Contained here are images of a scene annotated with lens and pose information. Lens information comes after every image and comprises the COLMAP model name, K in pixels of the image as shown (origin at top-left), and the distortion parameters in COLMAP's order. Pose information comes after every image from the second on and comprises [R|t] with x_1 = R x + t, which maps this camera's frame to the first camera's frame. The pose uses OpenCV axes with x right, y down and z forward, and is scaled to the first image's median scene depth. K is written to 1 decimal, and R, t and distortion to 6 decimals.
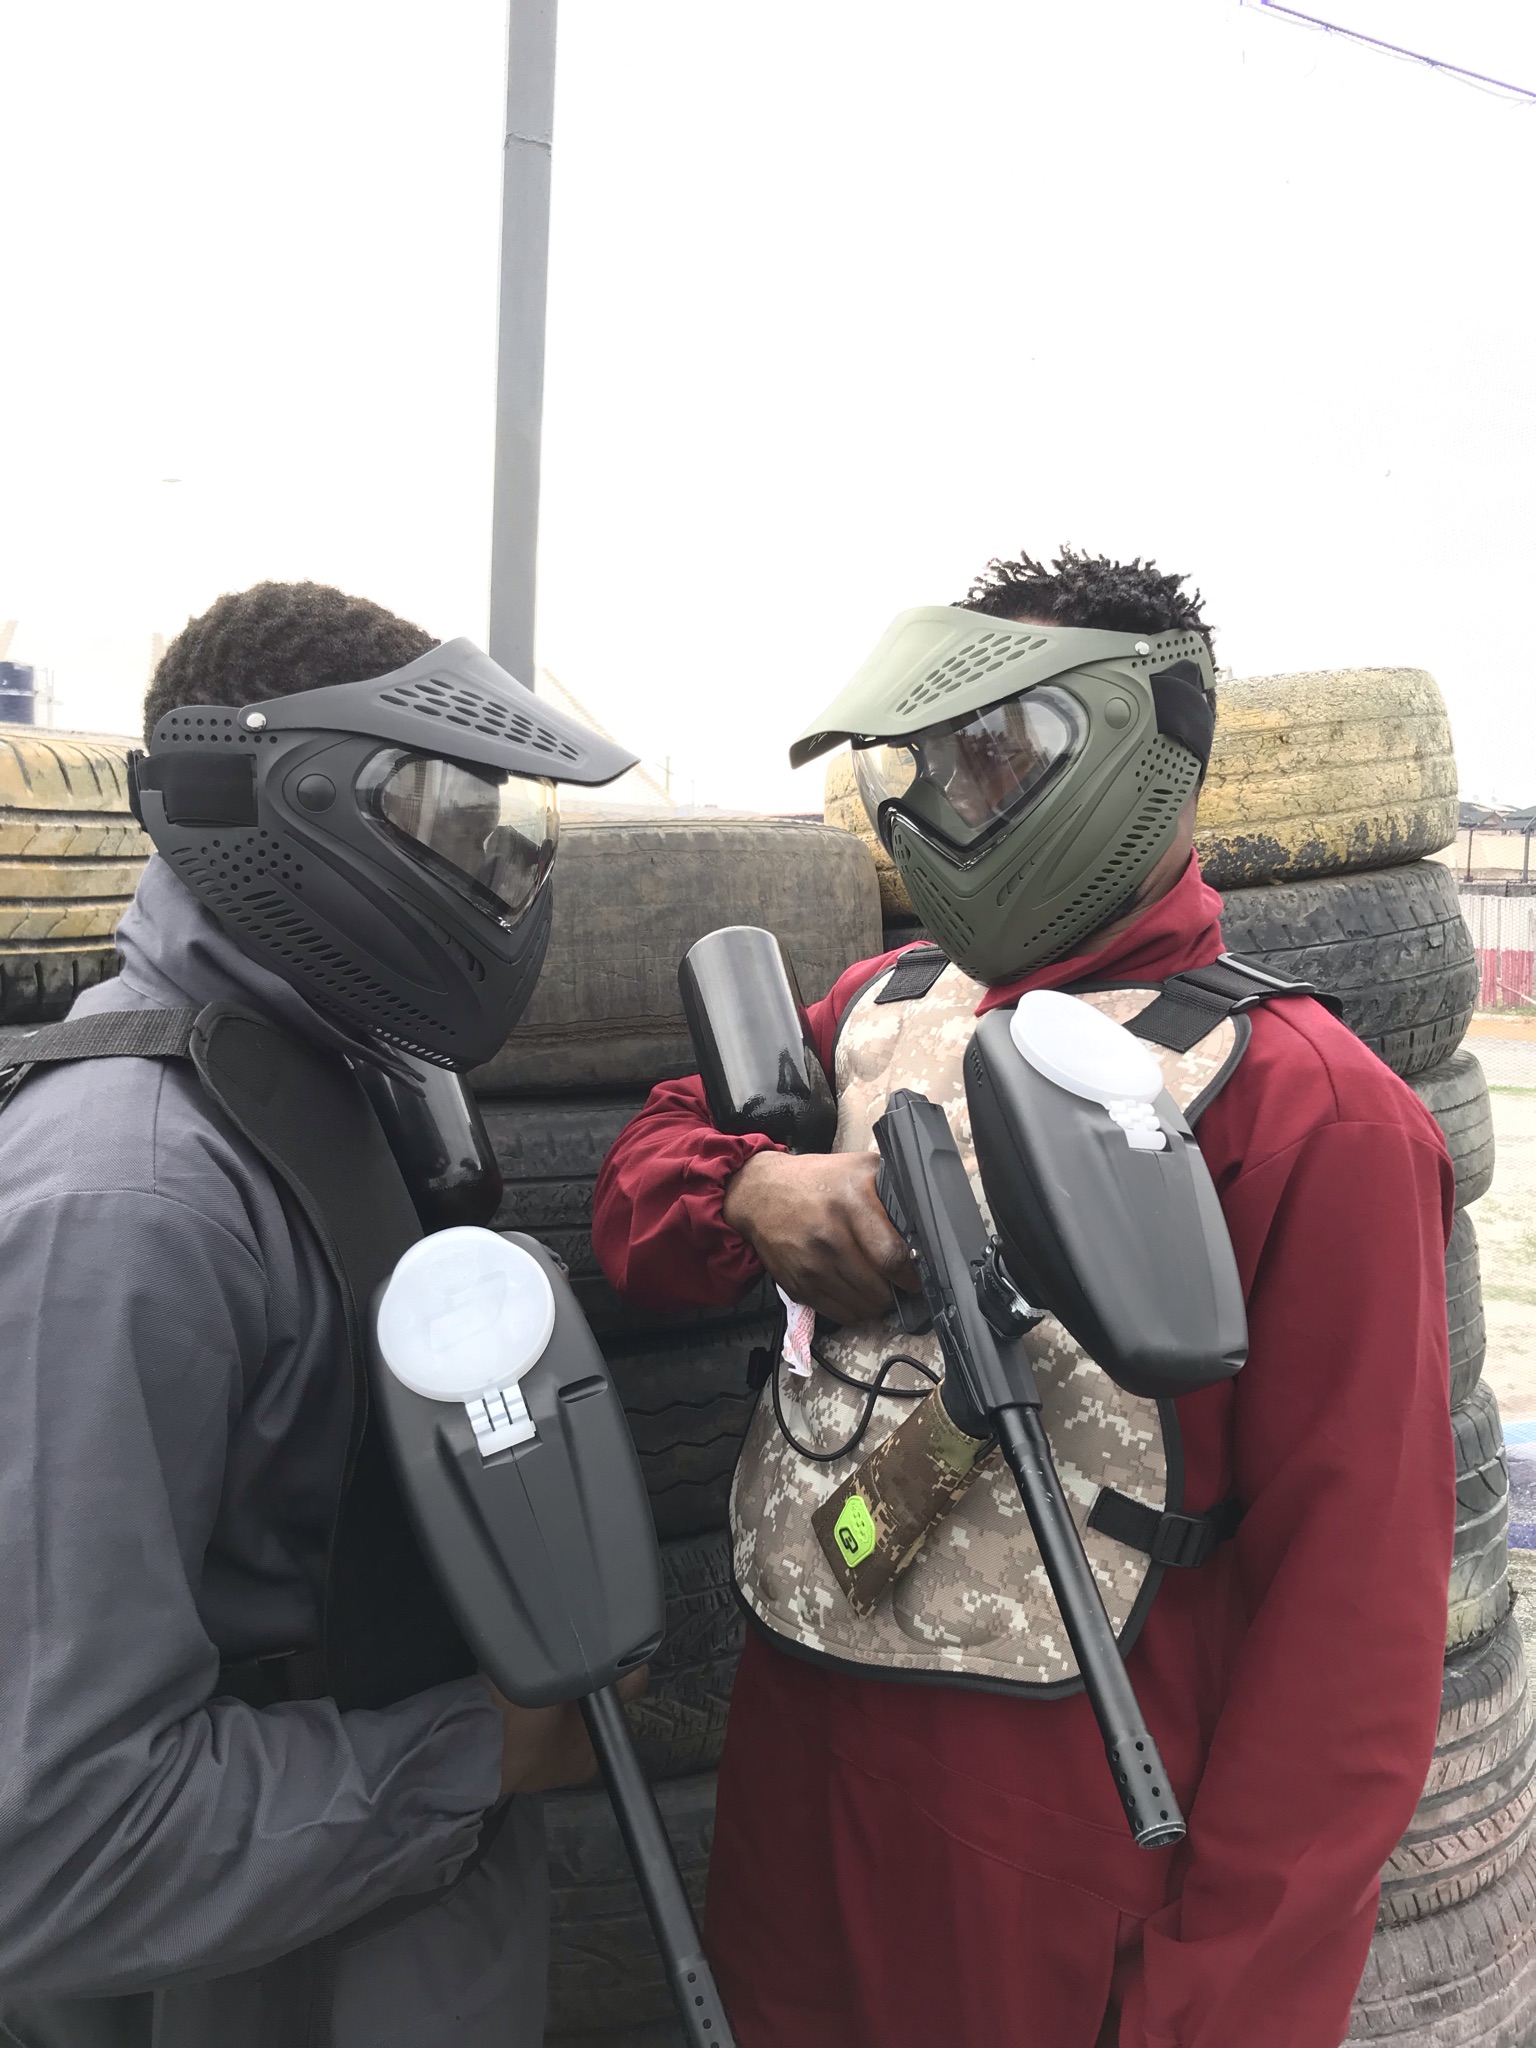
lens RADIAL K [[1689.0, 0, 775.9], [0, 1689.0, 961.3], [0, 0, 1]] dist [0.005073, -0.013238]
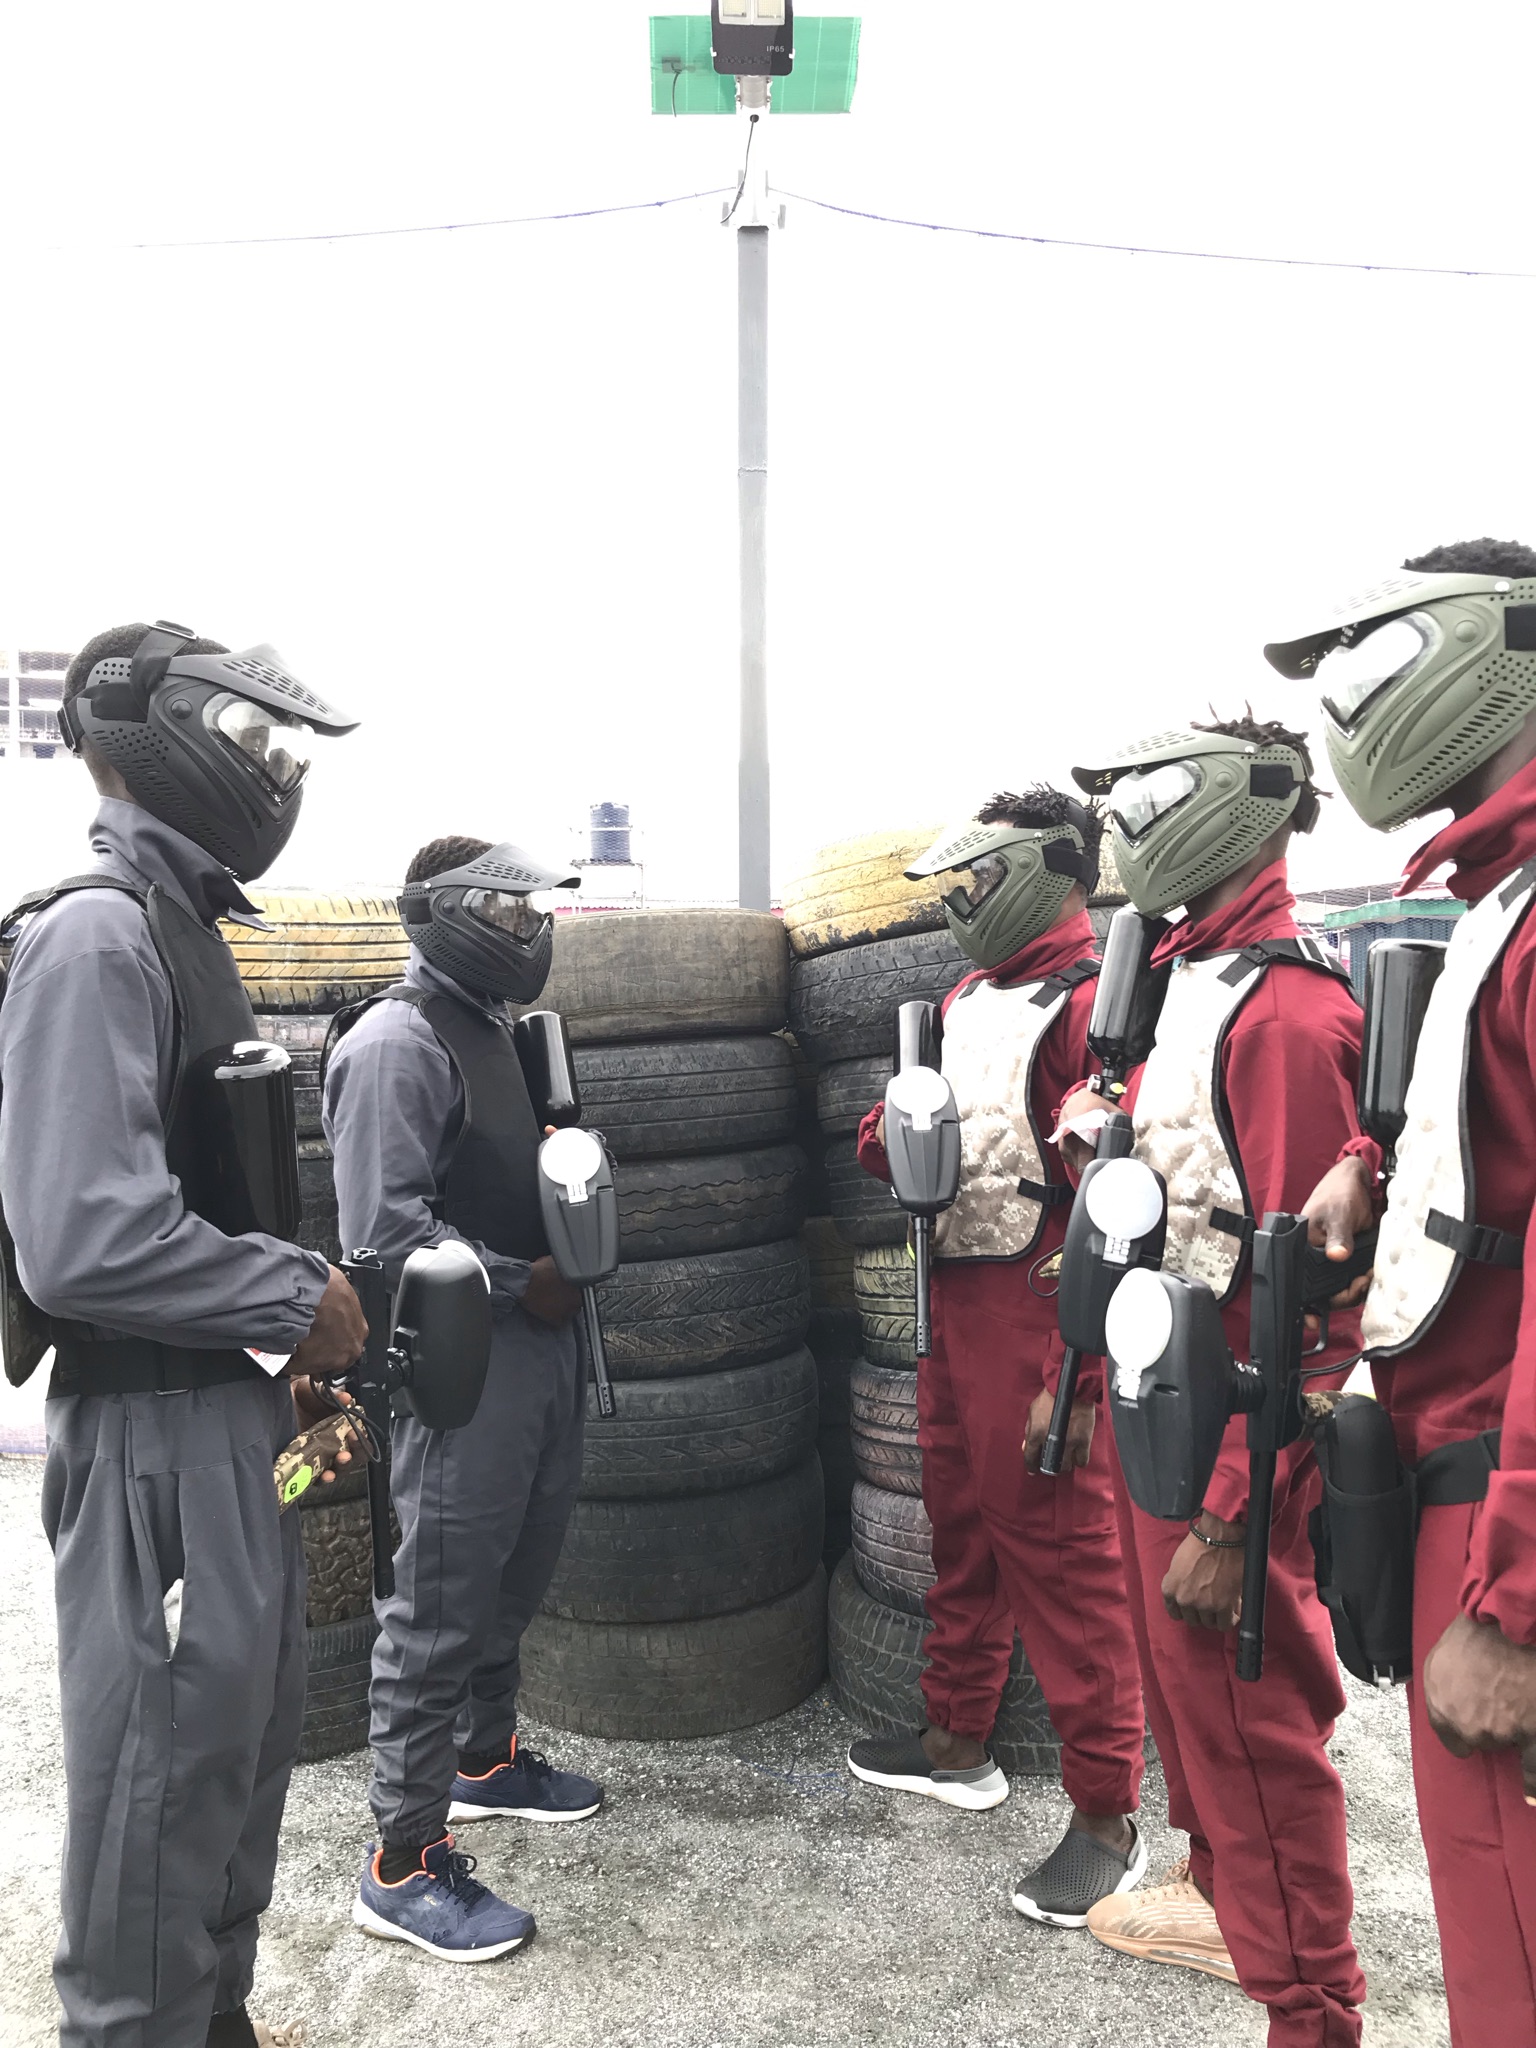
lens RADIAL K [[1689.0, 0, 759.2], [0, 1689.0, 999.4], [0, 0, 1]] dist [0.005073, -0.013238]
pose [[0.937980, -0.043358, -0.343968, 0.799225], [0.031663, 0.998716, -0.039546, 0.111780], [0.345241, 0.026203, 0.938148, -0.882710]]
